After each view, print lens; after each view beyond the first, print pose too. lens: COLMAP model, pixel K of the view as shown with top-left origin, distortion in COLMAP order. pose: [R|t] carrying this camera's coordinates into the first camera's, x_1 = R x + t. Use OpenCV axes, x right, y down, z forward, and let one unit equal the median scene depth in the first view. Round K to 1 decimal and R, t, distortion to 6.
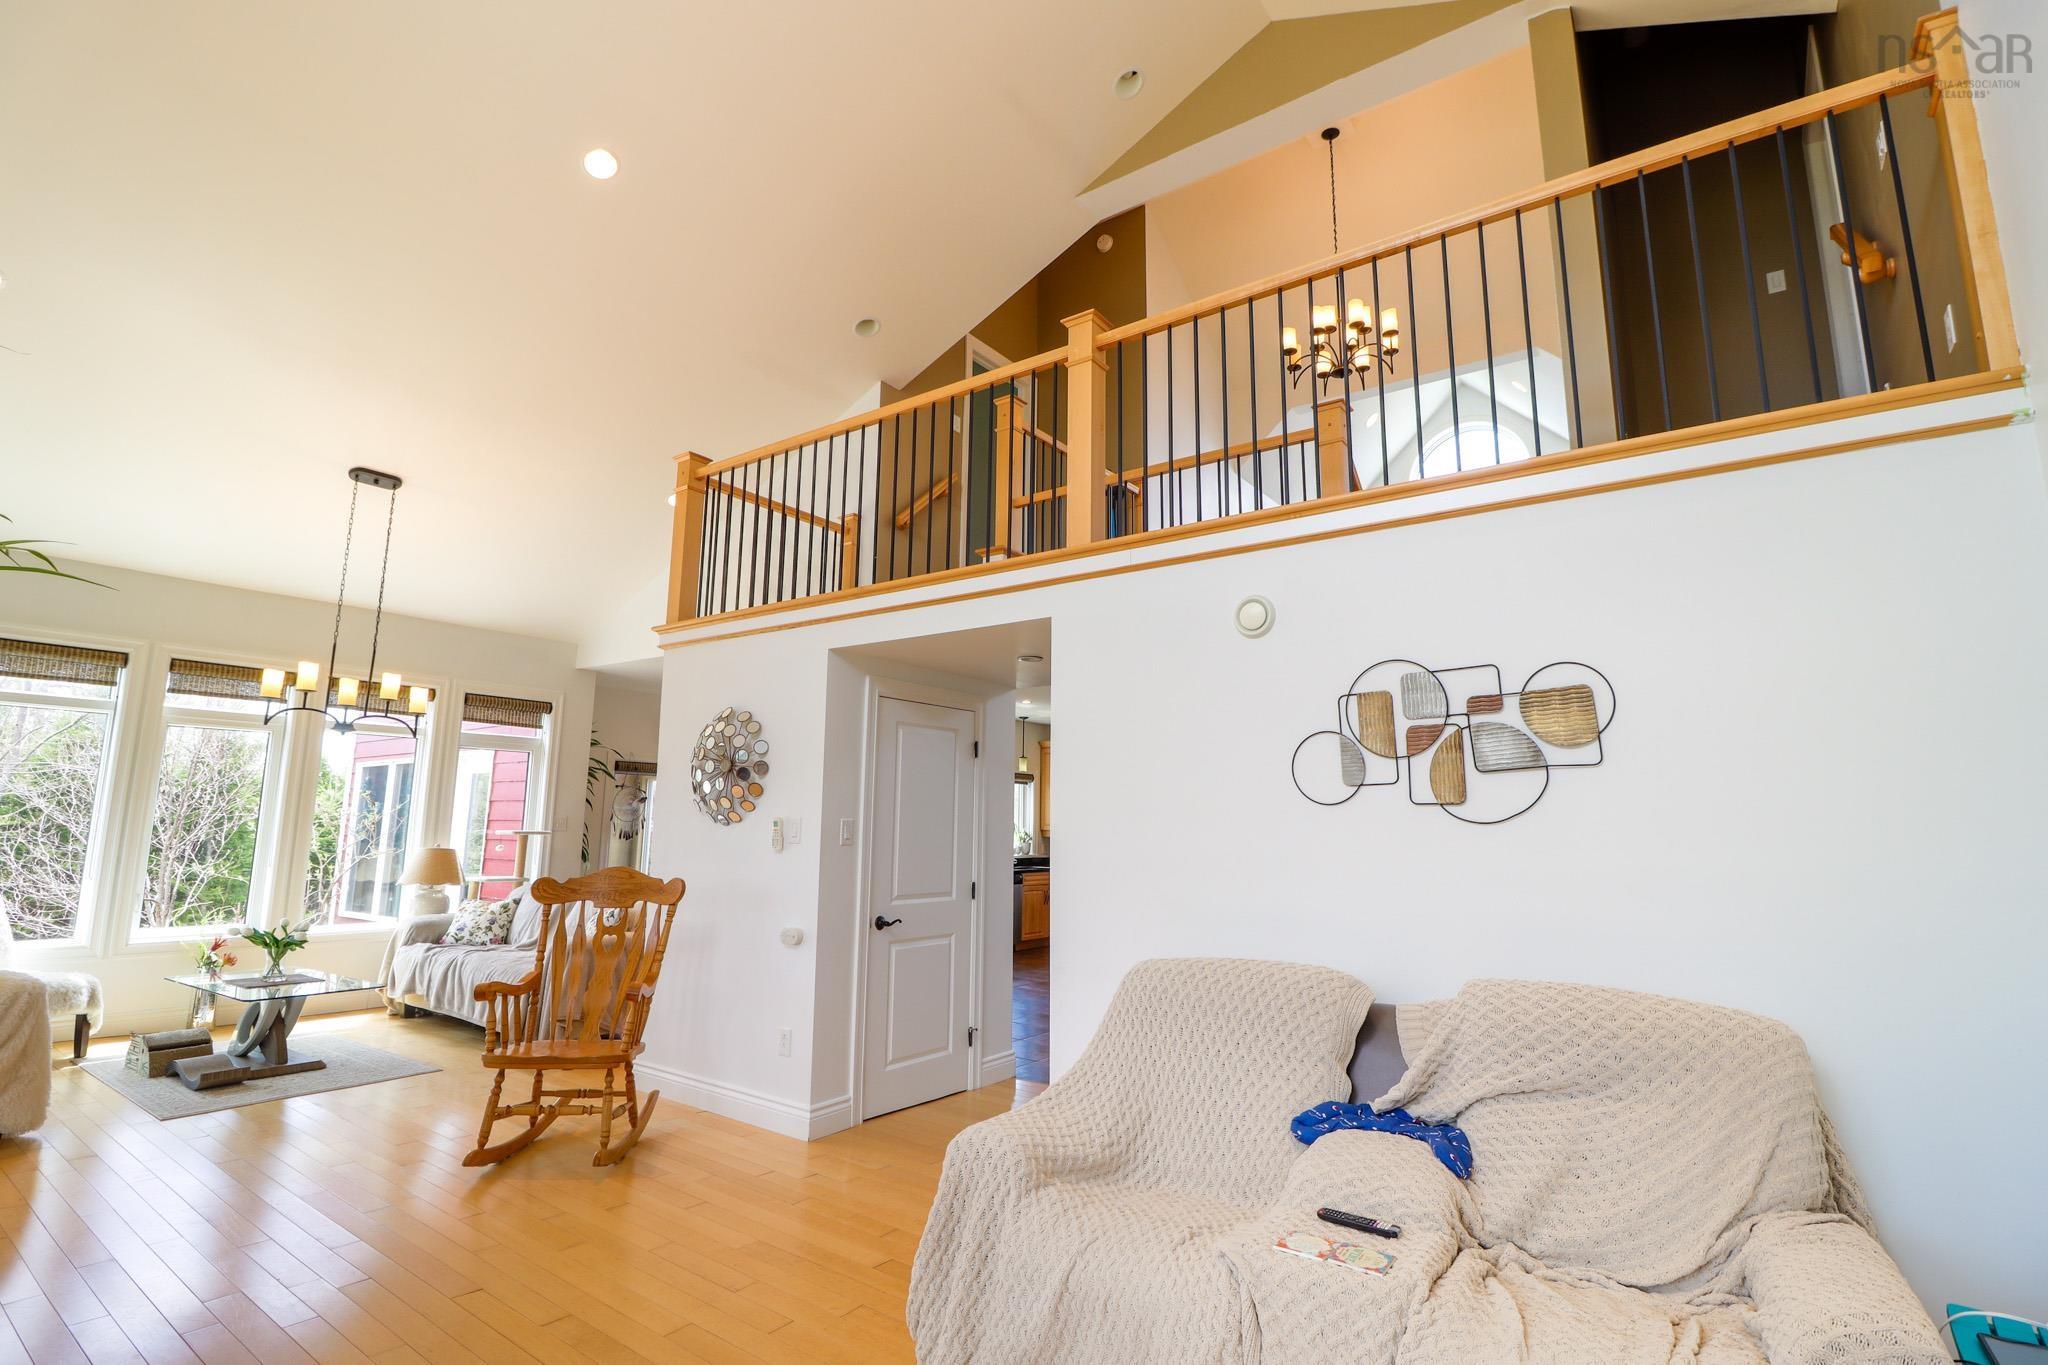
lens RADIAL K [[959.3, 0, 1020.9], [0, 959.3, 669.7], [0, 0, 1]] dist [0.002020, -0.014996]
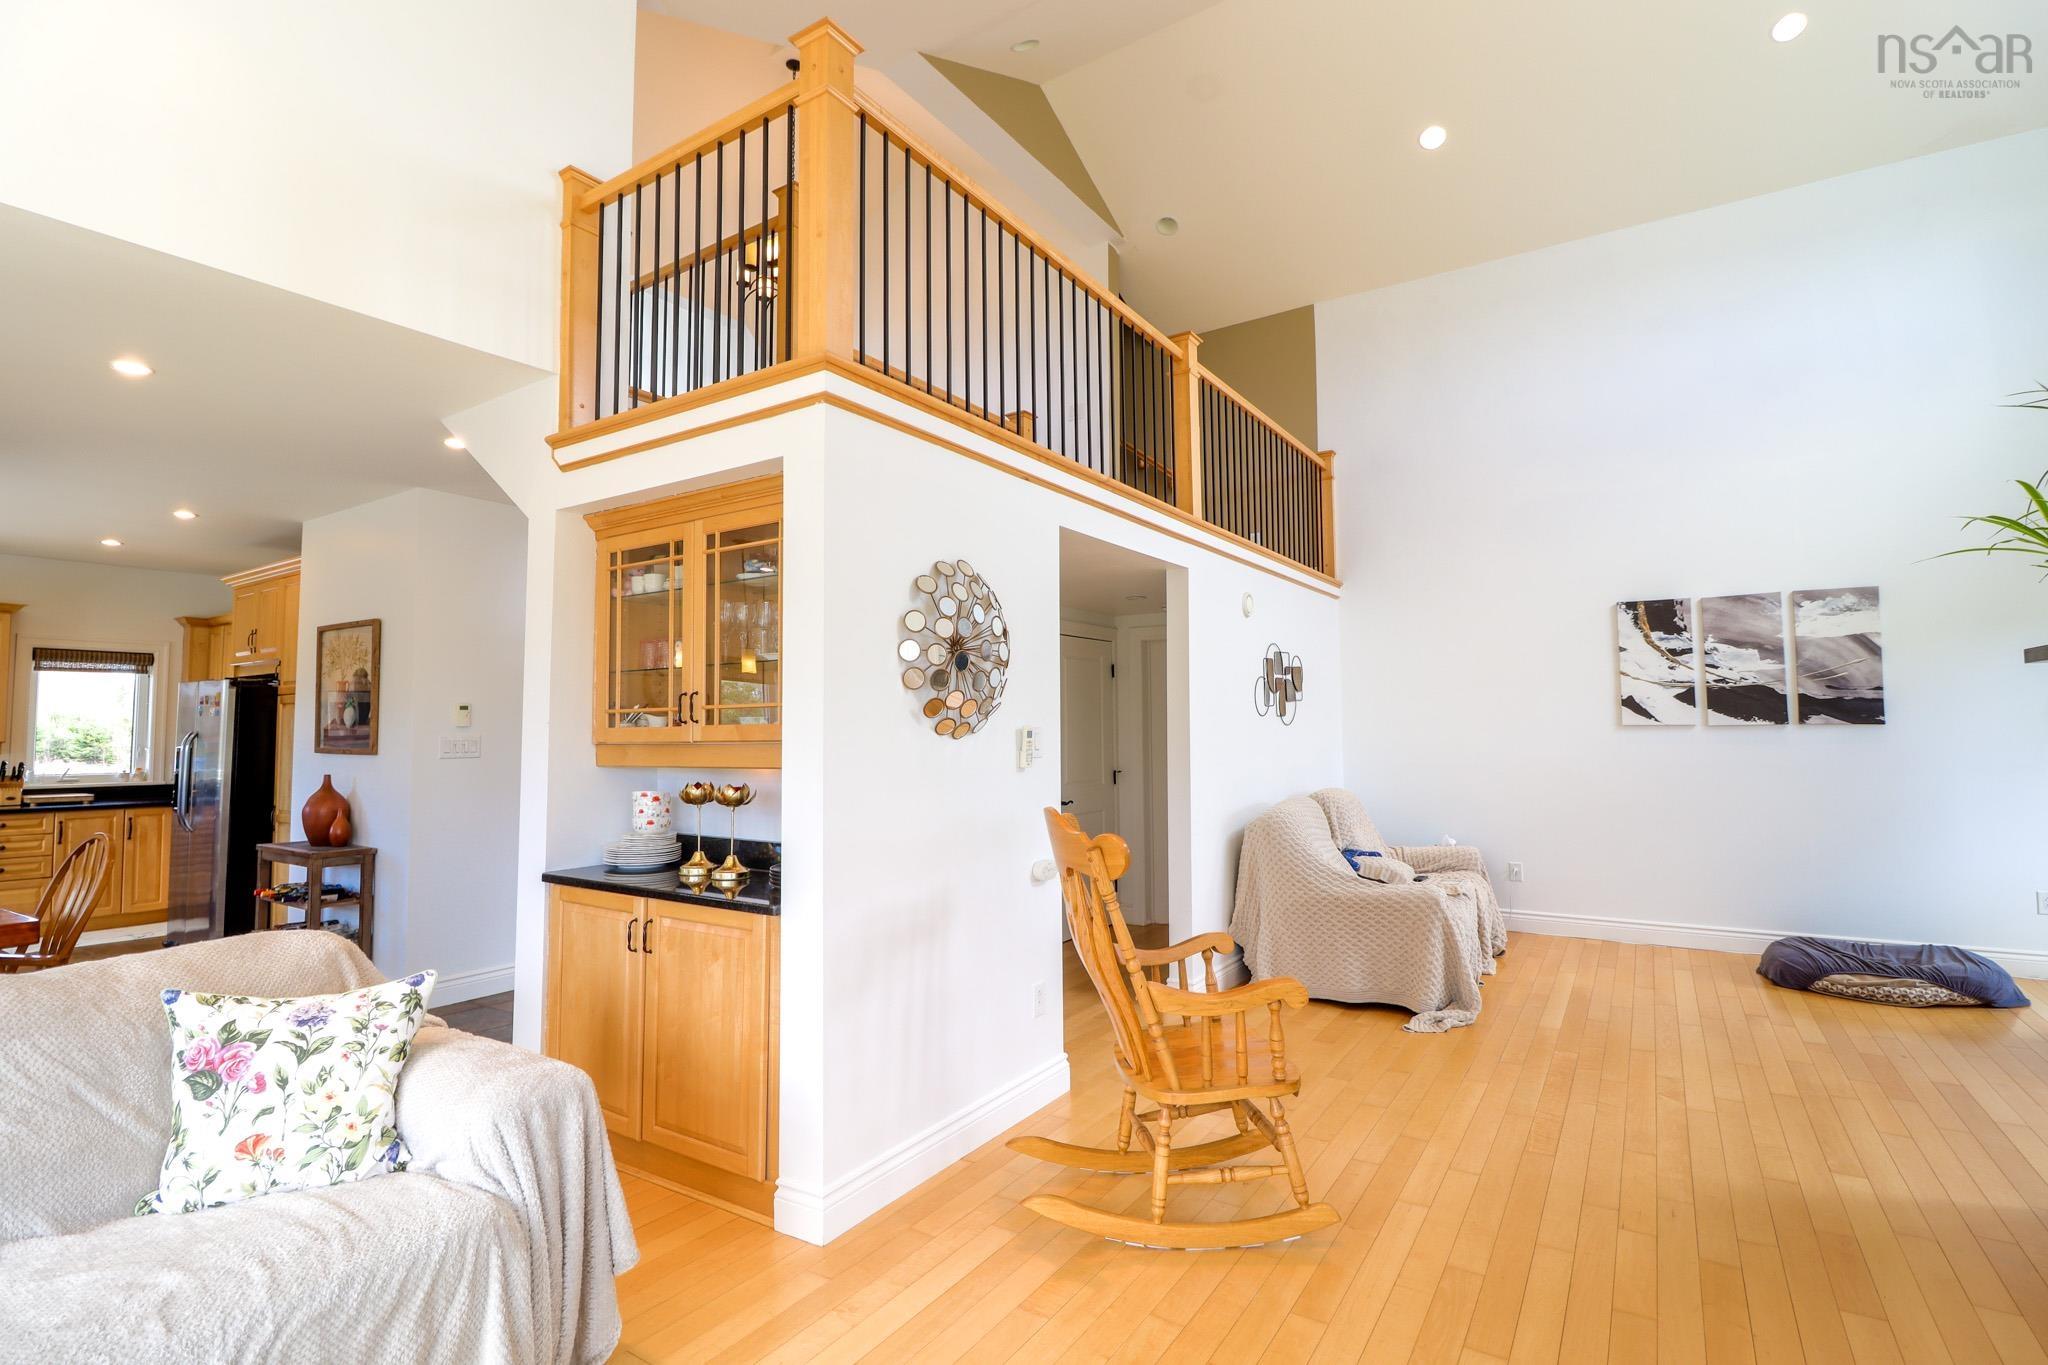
lens RADIAL K [[957.2, 0, 1016.6], [0, 957.2, 667.5], [0, 0, 1]] dist [0.001281, -0.014141]
pose [[-0.041657, 0.049928, 0.997884, -1.055944], [-0.153809, 0.986525, -0.055780, 0.156408], [-0.987222, -0.155807, -0.033416, 1.075716]]
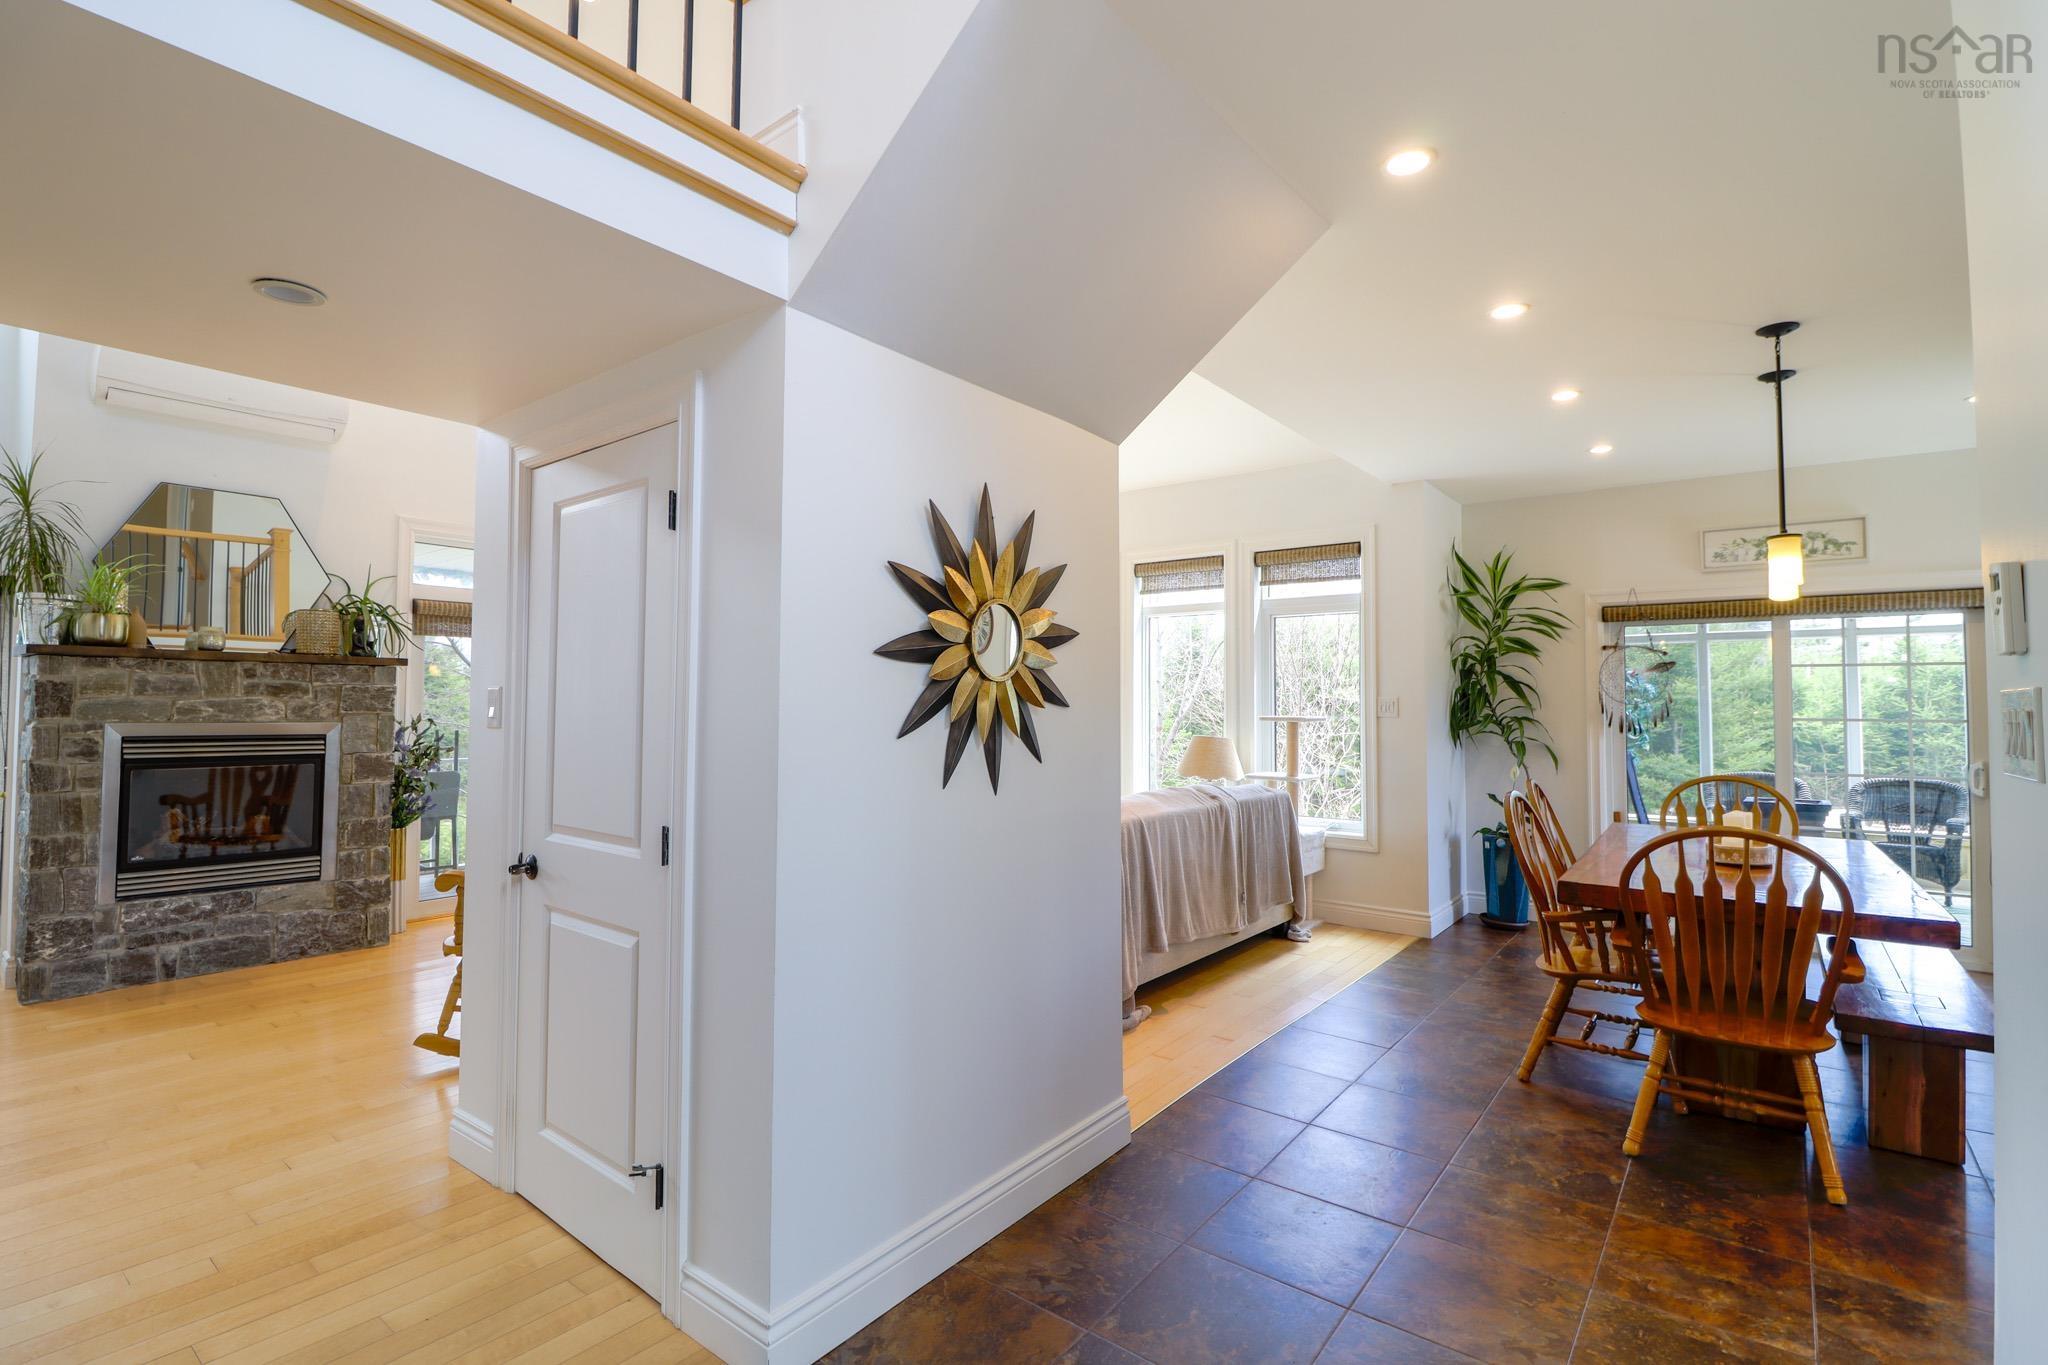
lens RADIAL K [[951.5, 0, 1016.6], [0, 951.5, 666.2], [0, 0, 1]] dist [-0.002337, -0.012356]
pose [[-0.037910, -0.053008, -0.997874, 0.423299], [0.156561, 0.985945, -0.058322, 0.237462], [0.986940, -0.158440, -0.029078, 1.392951]]
